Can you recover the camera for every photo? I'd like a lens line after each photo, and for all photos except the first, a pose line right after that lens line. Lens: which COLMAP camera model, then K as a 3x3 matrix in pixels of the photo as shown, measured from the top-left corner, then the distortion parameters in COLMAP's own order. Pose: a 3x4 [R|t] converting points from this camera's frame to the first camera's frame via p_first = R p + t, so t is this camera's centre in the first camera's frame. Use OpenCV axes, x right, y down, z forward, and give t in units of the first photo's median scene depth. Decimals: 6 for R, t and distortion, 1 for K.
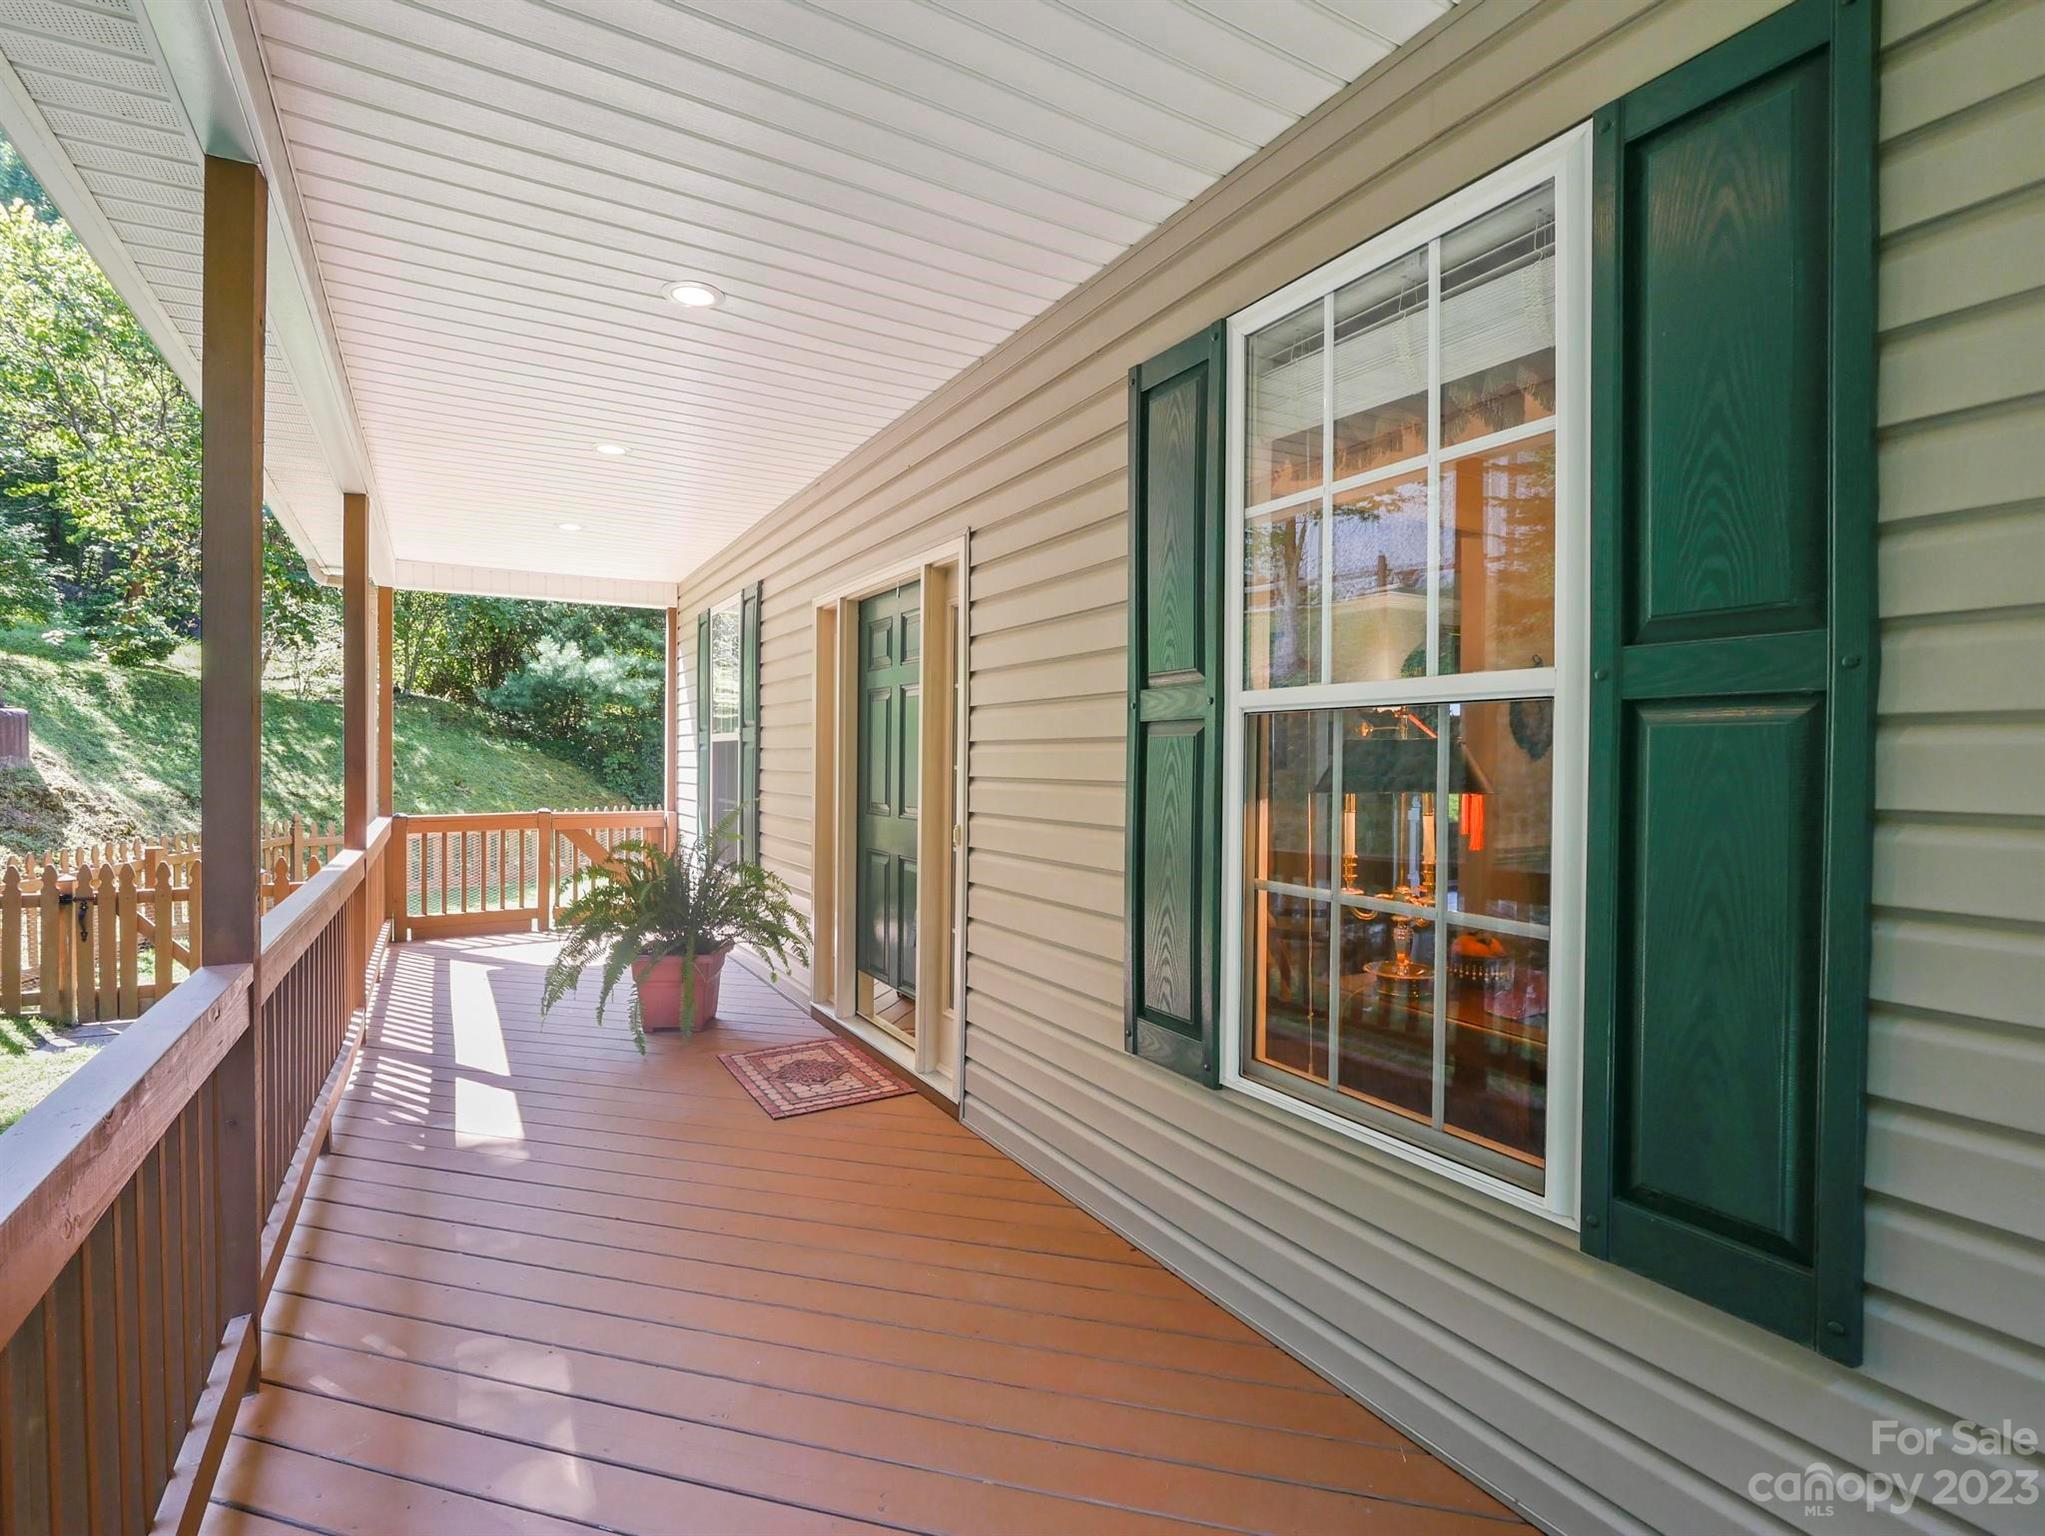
lens RADIAL K [[1013.1, 0, 1023.4], [0, 1013.1, 771.6], [0, 0, 1]] dist [-0.010308, -0.002581]
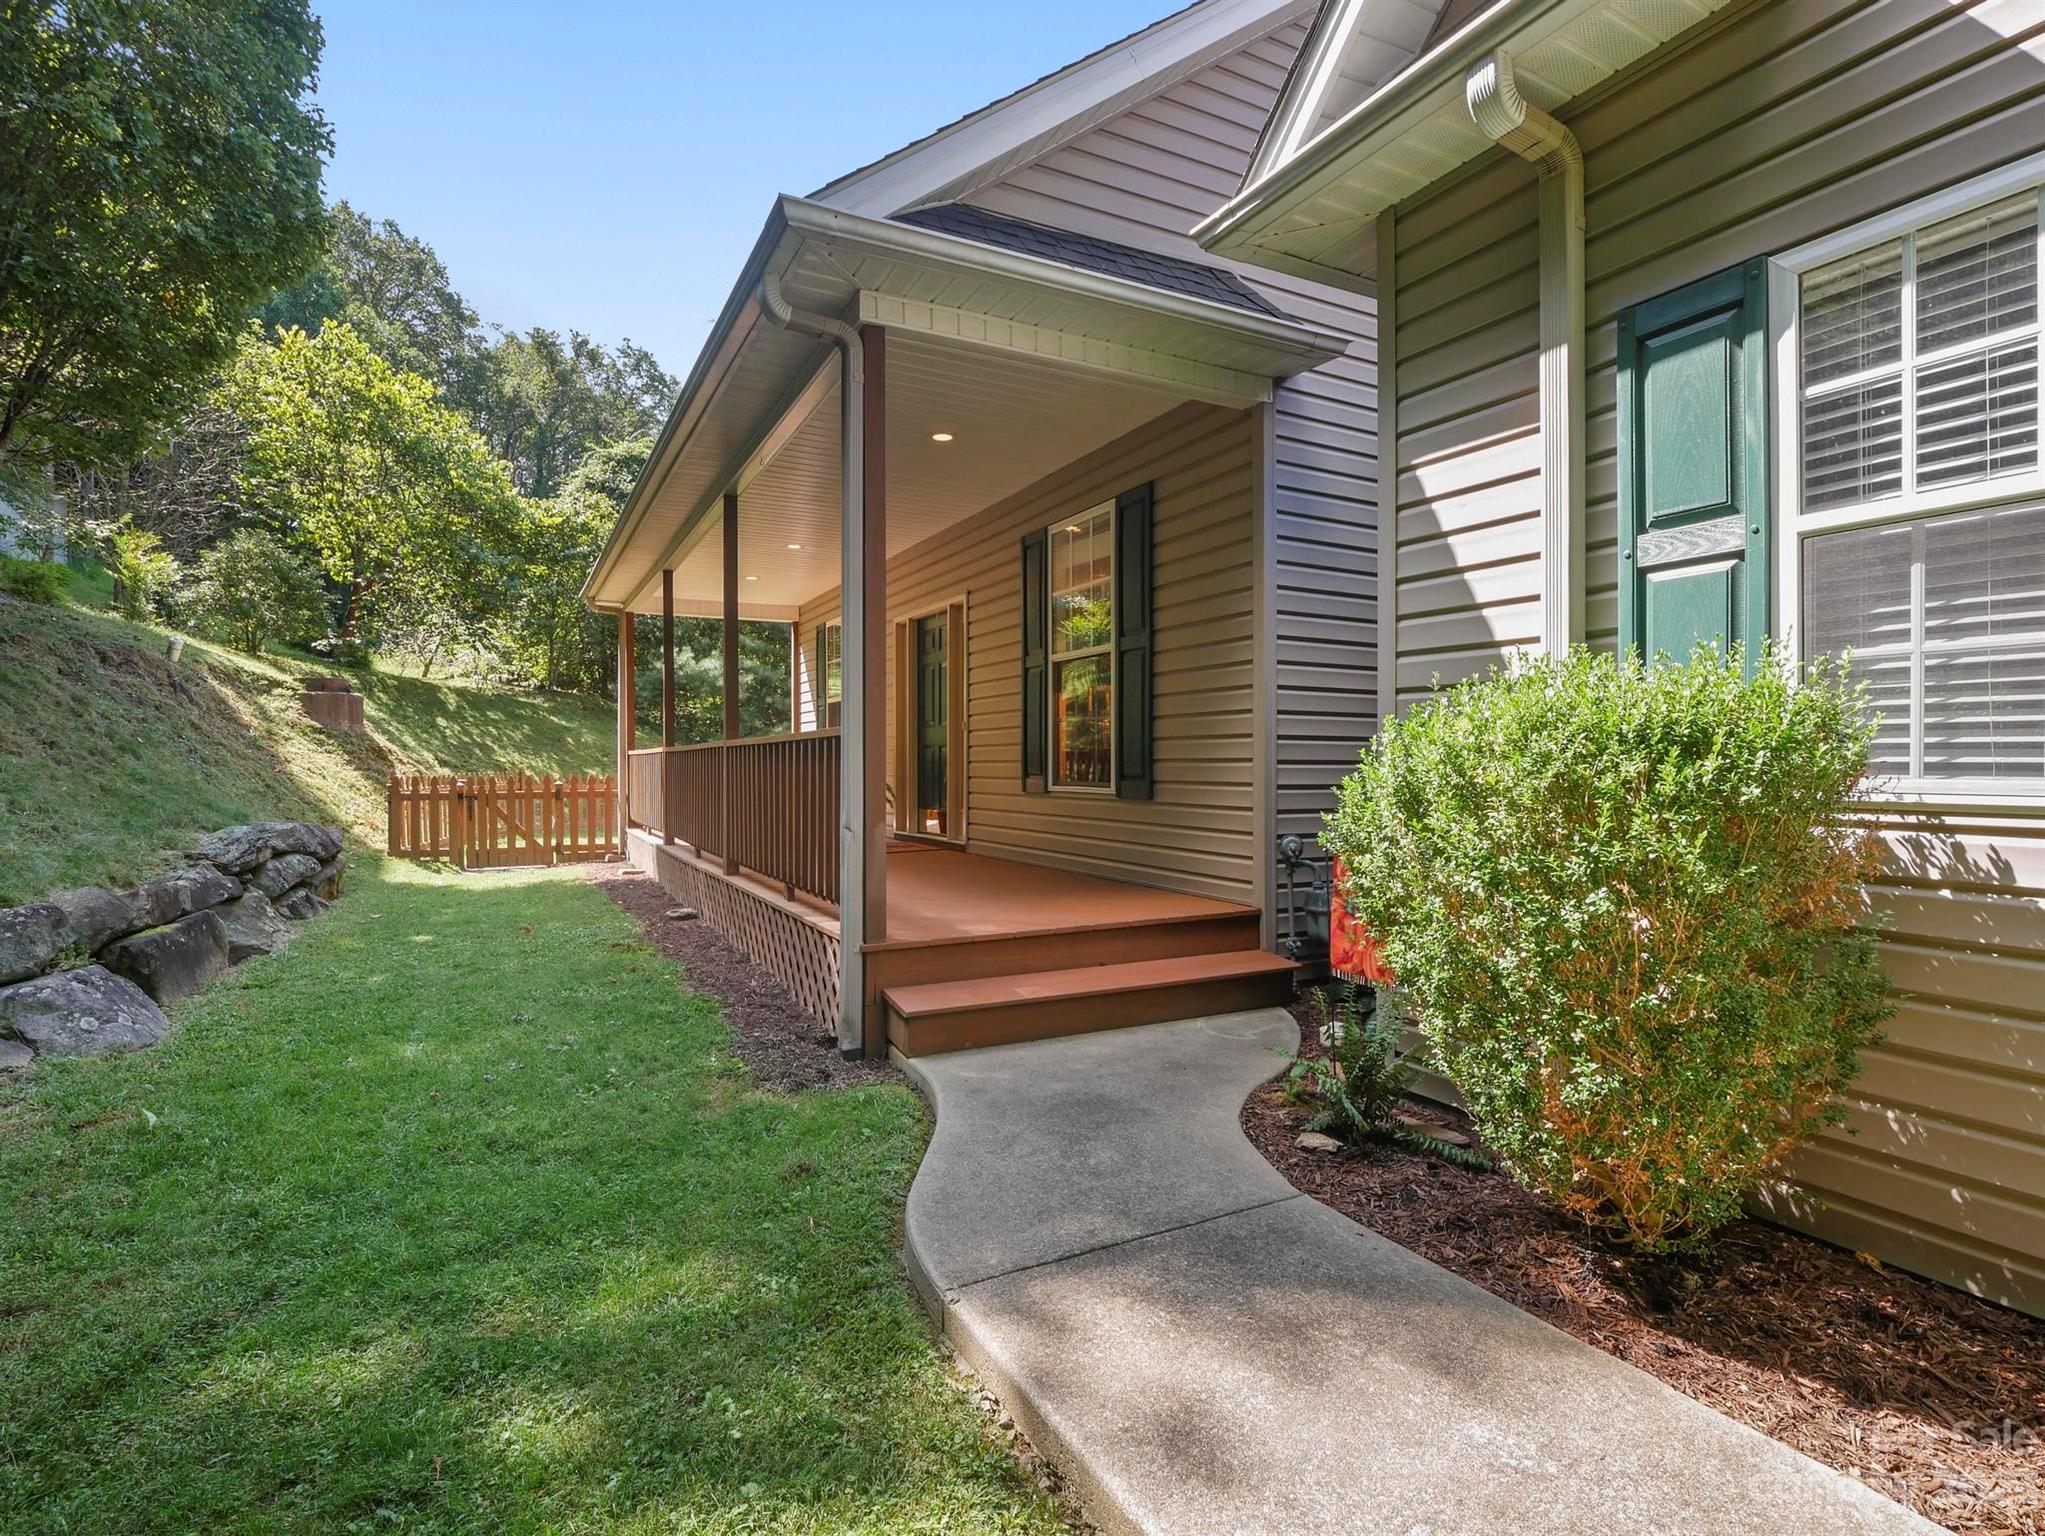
lens RADIAL K [[1013.1, 0, 1023.2], [0, 1013.1, 765.0], [0, 0, 1]] dist [-0.010308, -0.002581]
pose [[0.998813, -0.009305, -0.047807, 0.162958], [0.009080, 0.999947, -0.004924, 0.152935], [0.047850, 0.004484, 0.998844, -1.169084]]
